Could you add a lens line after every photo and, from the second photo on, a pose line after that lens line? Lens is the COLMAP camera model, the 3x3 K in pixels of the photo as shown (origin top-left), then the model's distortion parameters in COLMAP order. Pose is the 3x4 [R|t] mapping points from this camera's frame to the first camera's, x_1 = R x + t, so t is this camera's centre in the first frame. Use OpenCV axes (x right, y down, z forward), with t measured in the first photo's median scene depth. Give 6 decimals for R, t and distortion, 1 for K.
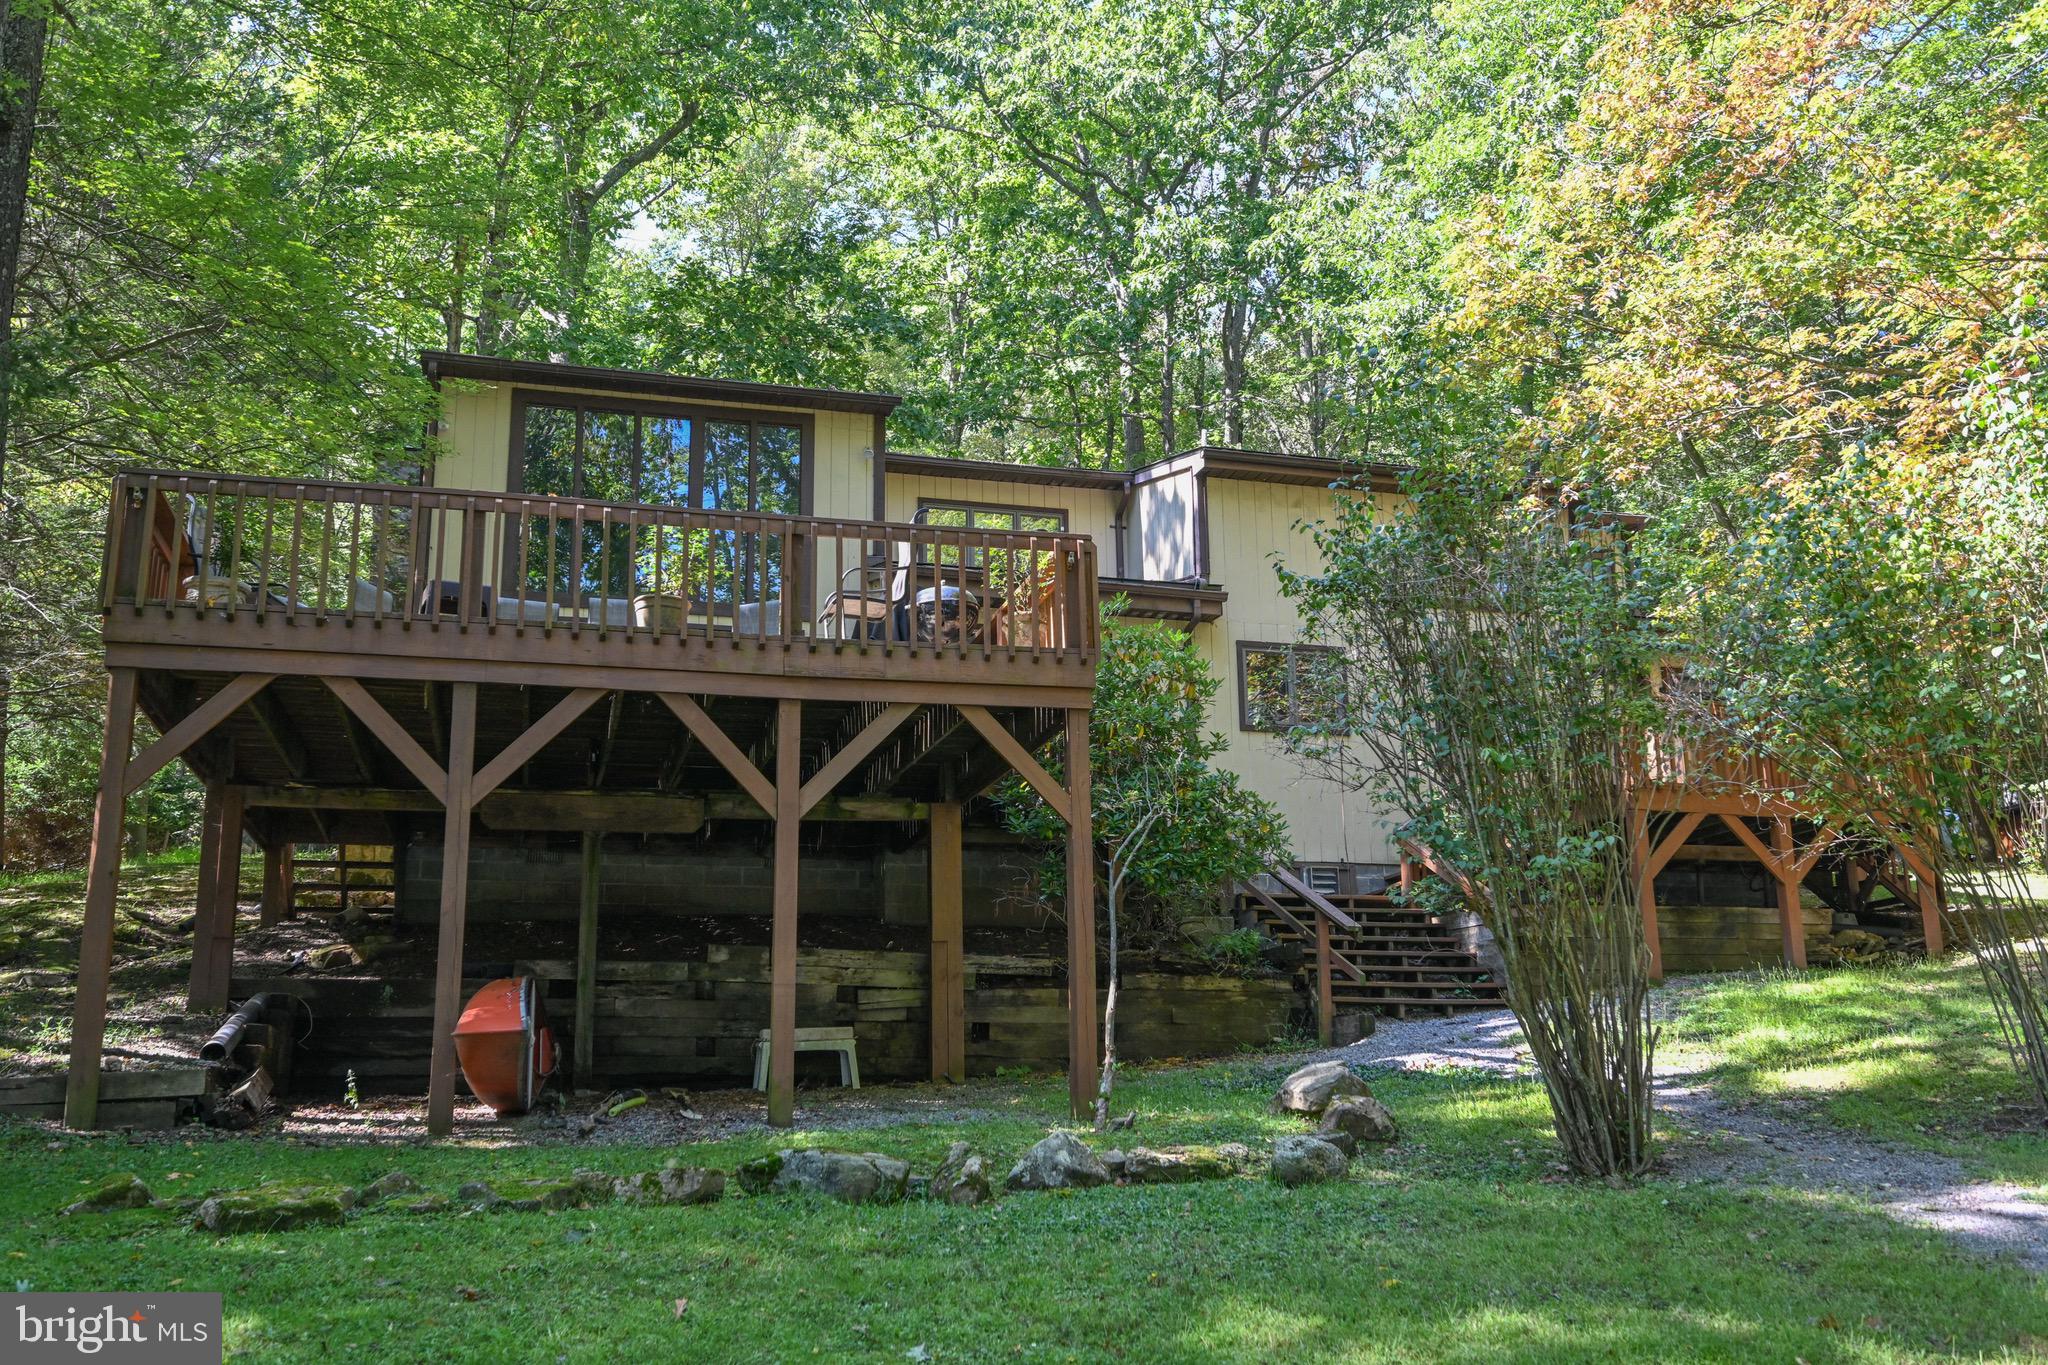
lens RADIAL K [[1800.9, 0, 1027.6], [0, 1800.9, 681.4], [0, 0, 1]] dist [-0.019803, -0.004625]
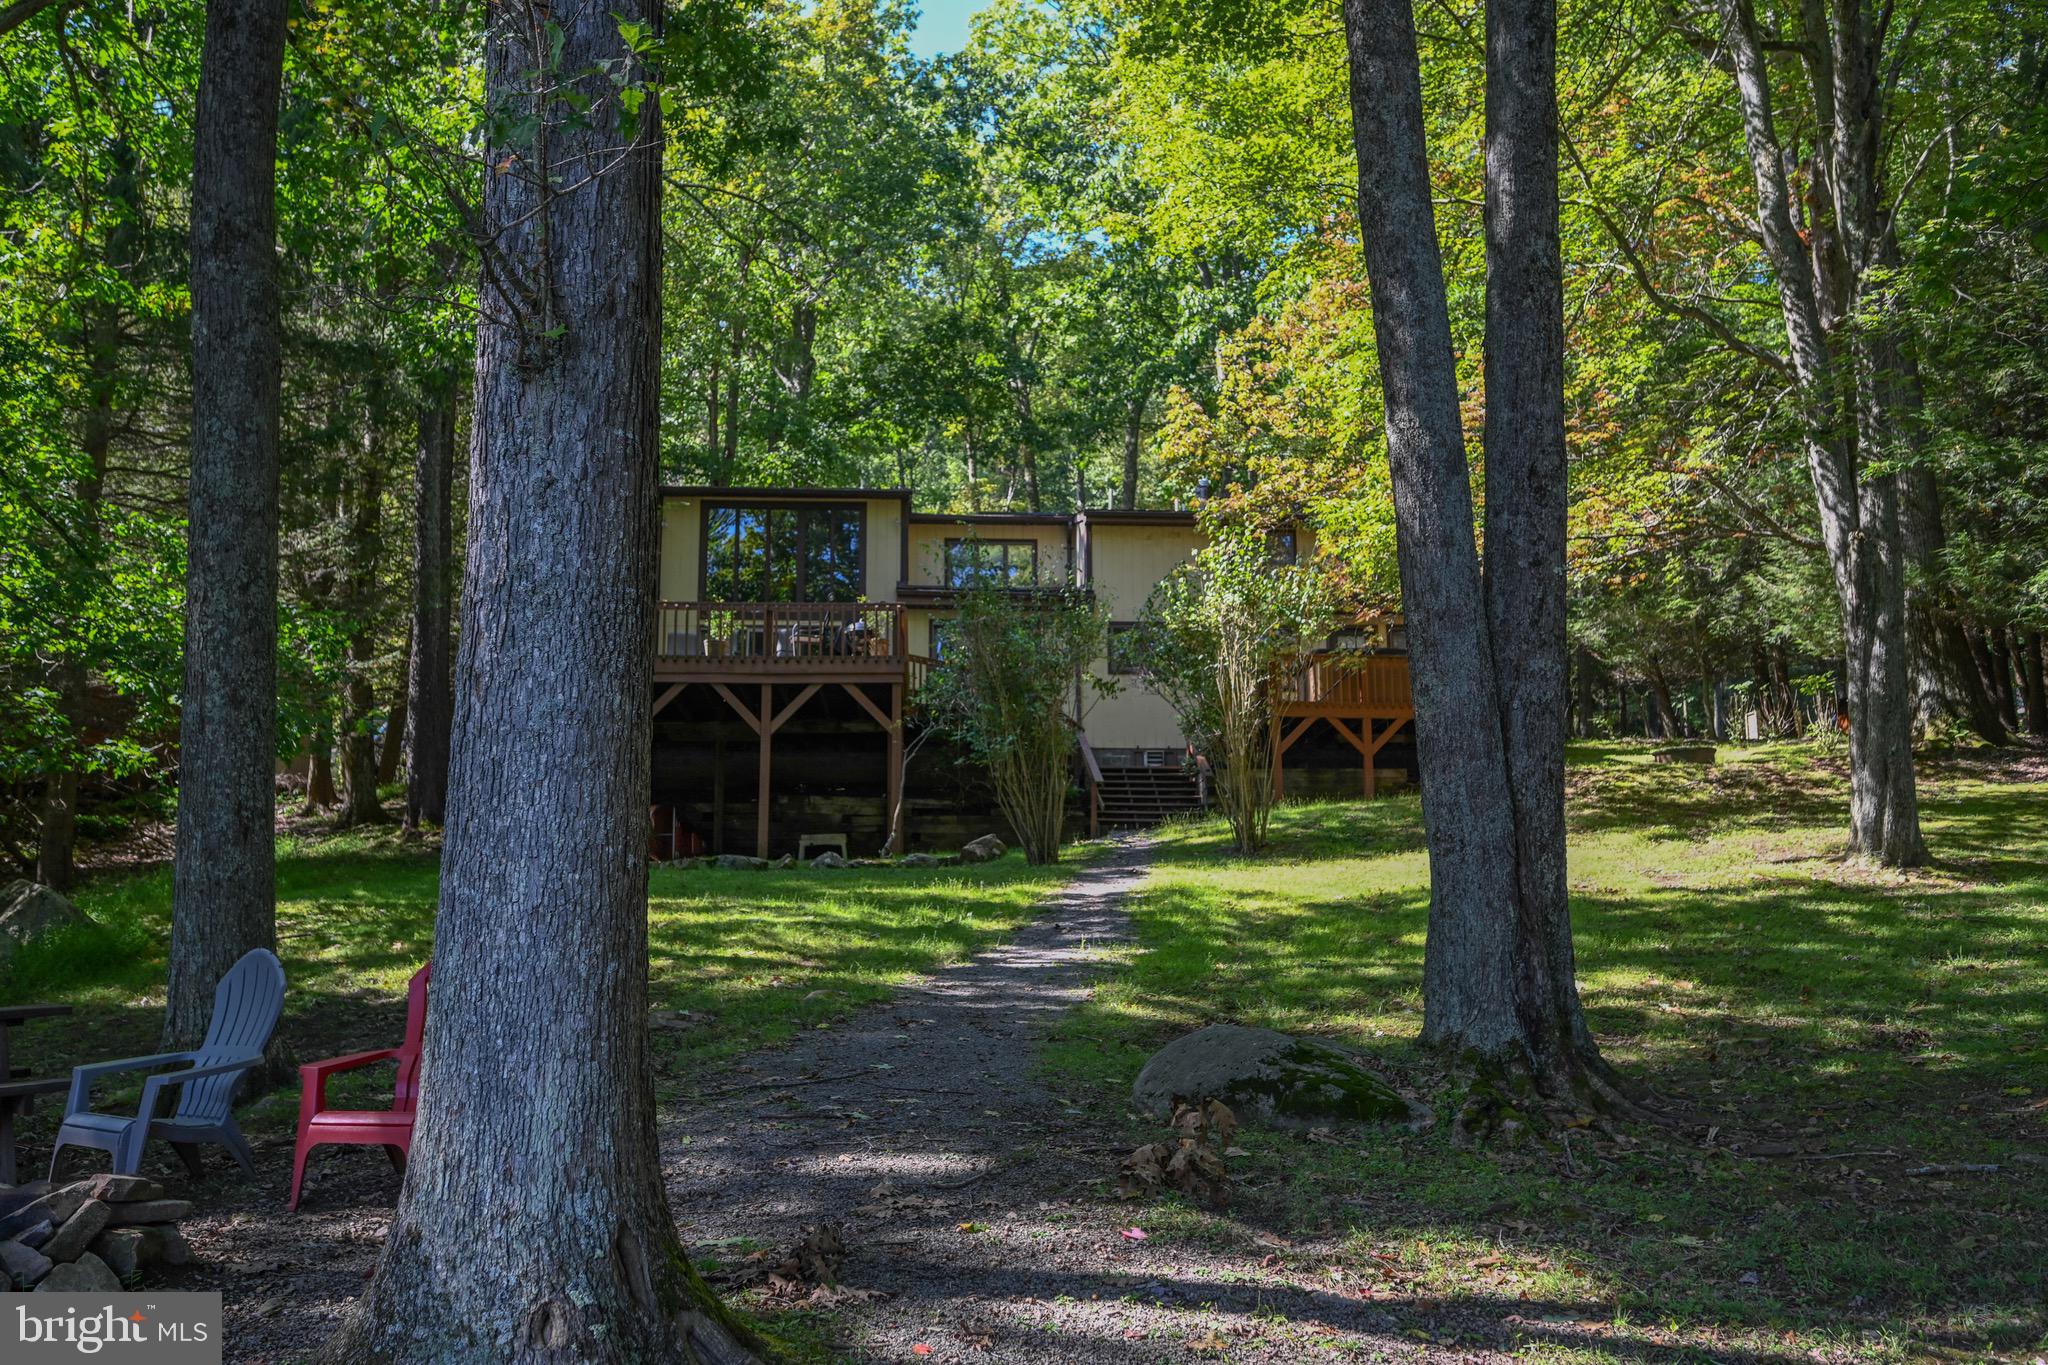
lens RADIAL K [[1800.9, 0, 1021.3], [0, 1800.9, 683.7], [0, 0, 1]] dist [-0.019803, -0.004625]
pose [[0.977594, -0.031610, -0.208110, 0.466654], [0.042851, 0.997843, 0.049728, -0.063582], [0.206090, -0.057531, 0.976840, -0.833445]]
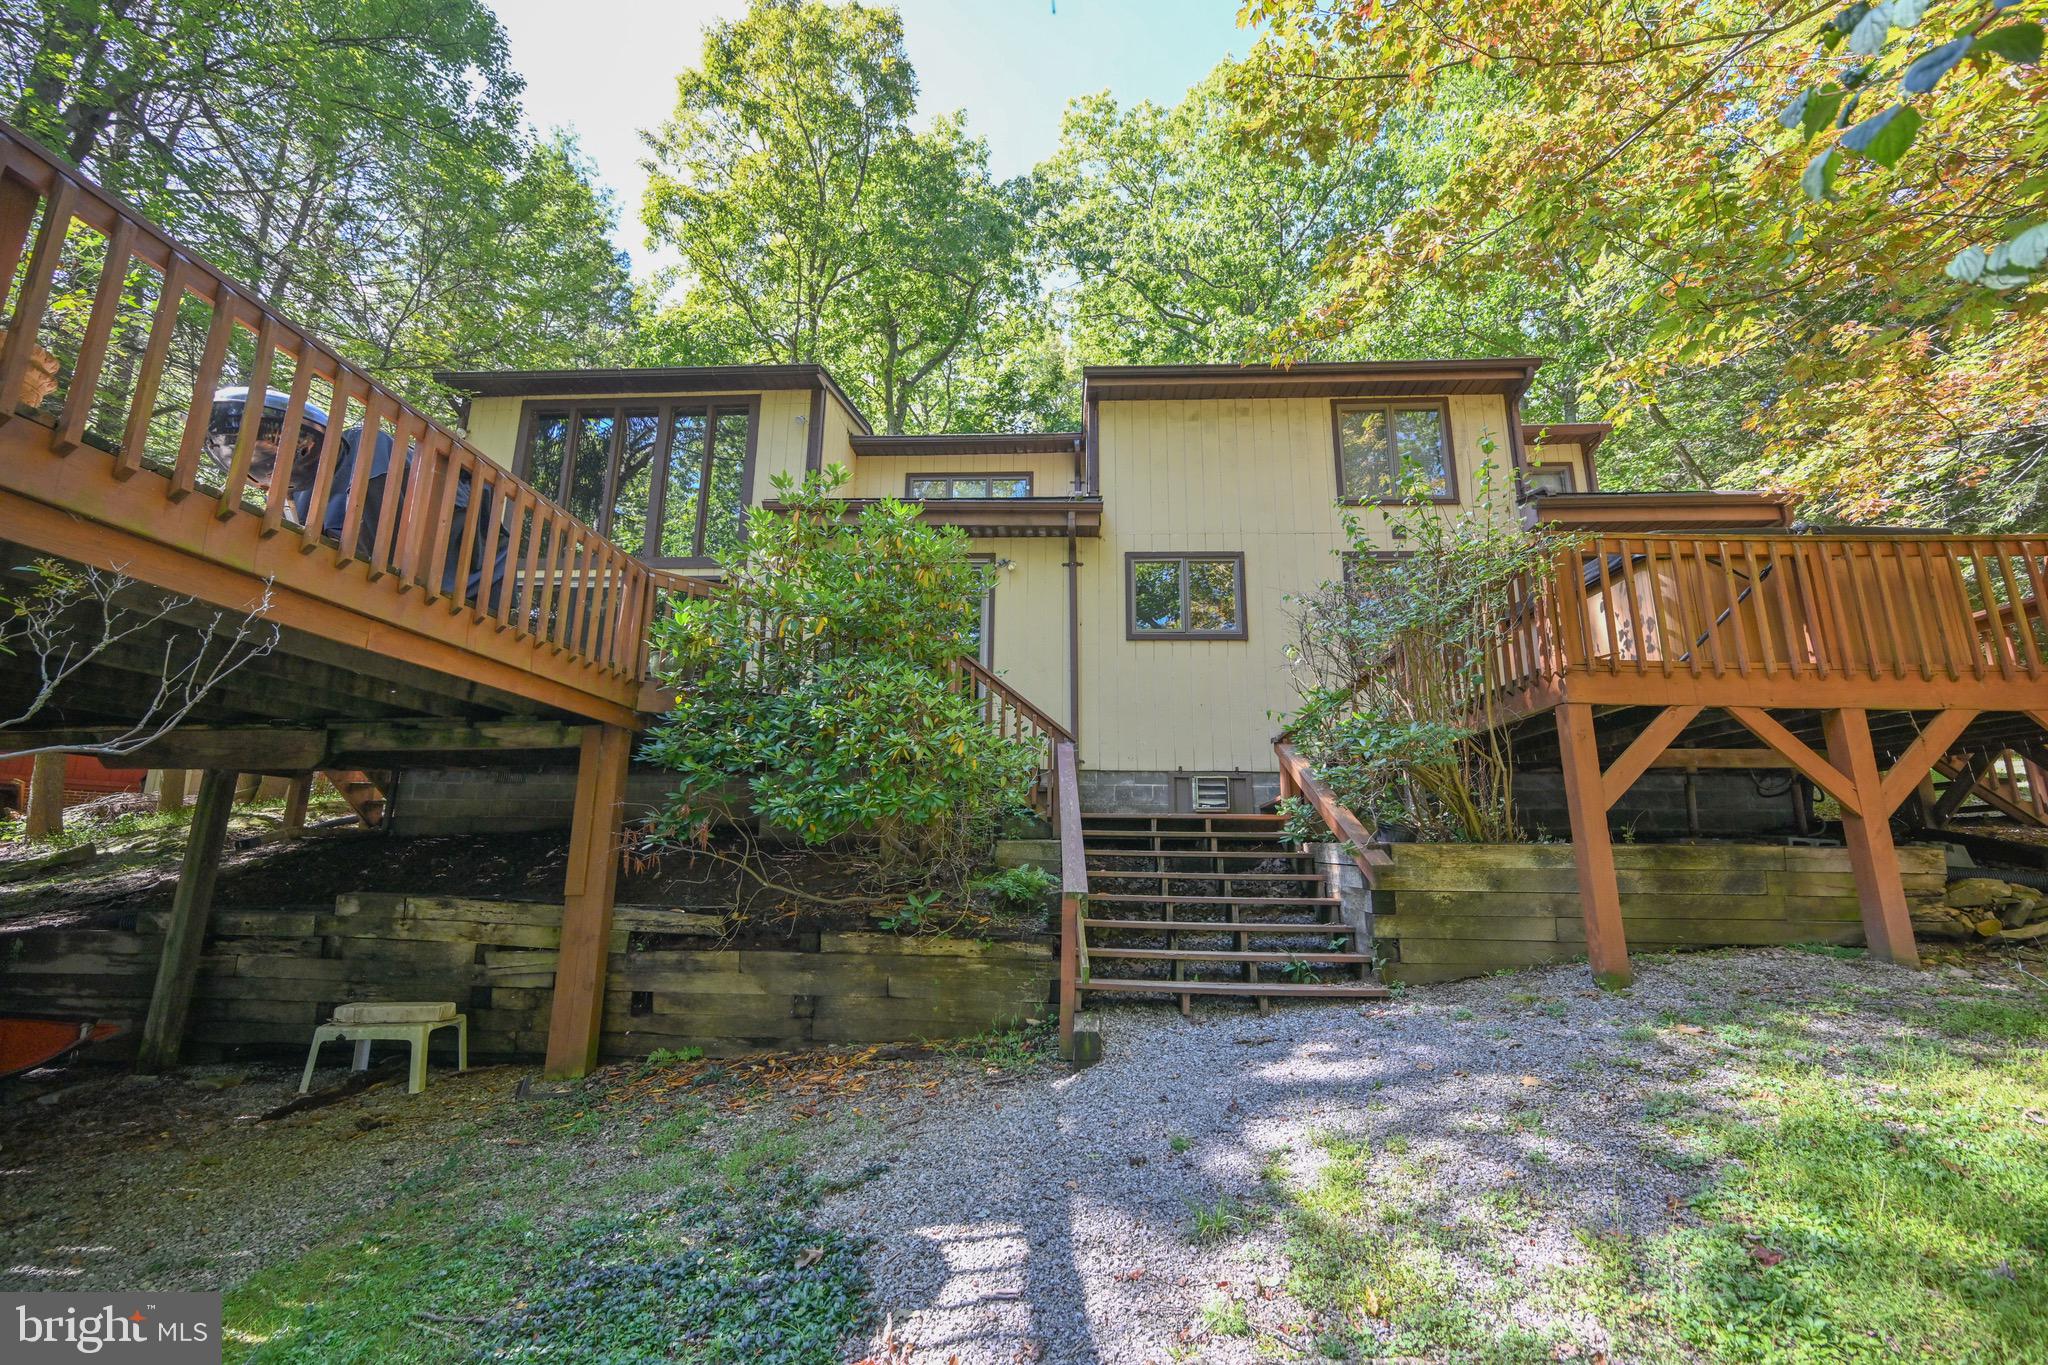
lens RADIAL K [[806.5, 0, 1024.5], [0, 806.5, 684.4], [0, 0, 1]] dist [-0.001377, 0.000279]
pose [[0.947731, -0.045718, -0.315777, 0.241451], [0.052546, 0.998532, 0.013140, 0.049917], [0.314713, -0.029046, 0.948742, 0.655666]]
